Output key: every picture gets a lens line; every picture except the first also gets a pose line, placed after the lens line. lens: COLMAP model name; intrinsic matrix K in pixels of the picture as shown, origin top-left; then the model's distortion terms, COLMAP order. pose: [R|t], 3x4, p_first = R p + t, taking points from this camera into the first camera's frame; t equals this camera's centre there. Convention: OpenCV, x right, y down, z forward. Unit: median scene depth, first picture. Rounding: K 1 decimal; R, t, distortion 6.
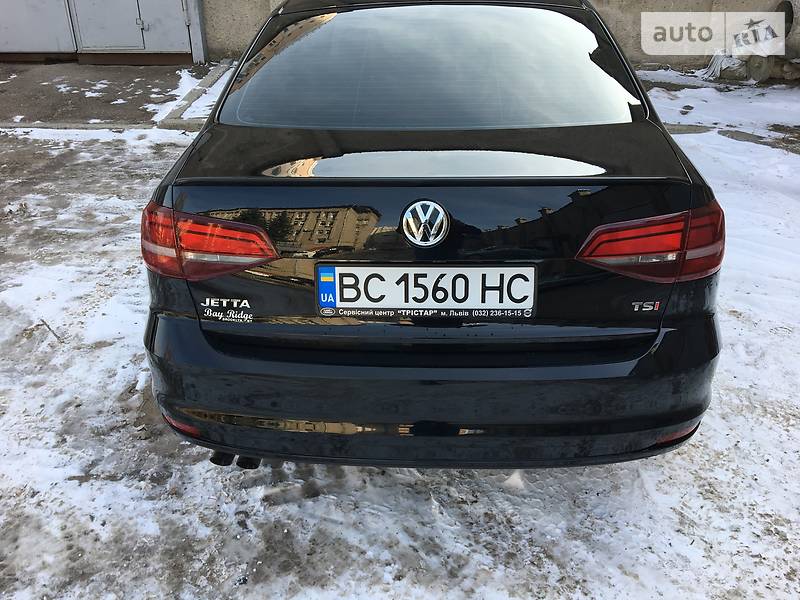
lens RADIAL K [[679.7, 0, 398.4], [0, 679.7, 300.6], [0, 0, 1]] dist [0.051446, -0.061182]
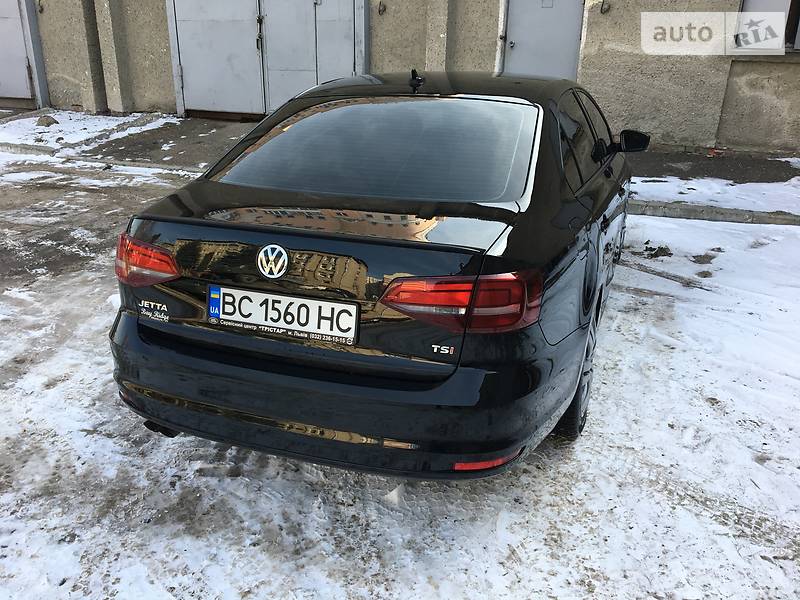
lens RADIAL K [[679.7, 0, 399.0], [0, 679.7, 299.4], [0, 0, 1]] dist [0.051446, -0.061182]
pose [[0.952927, 0.120343, -0.278296, 0.536073], [-0.144696, 0.987095, -0.068611, 0.012850], [0.266447, 0.105649, 0.958042, -0.166712]]
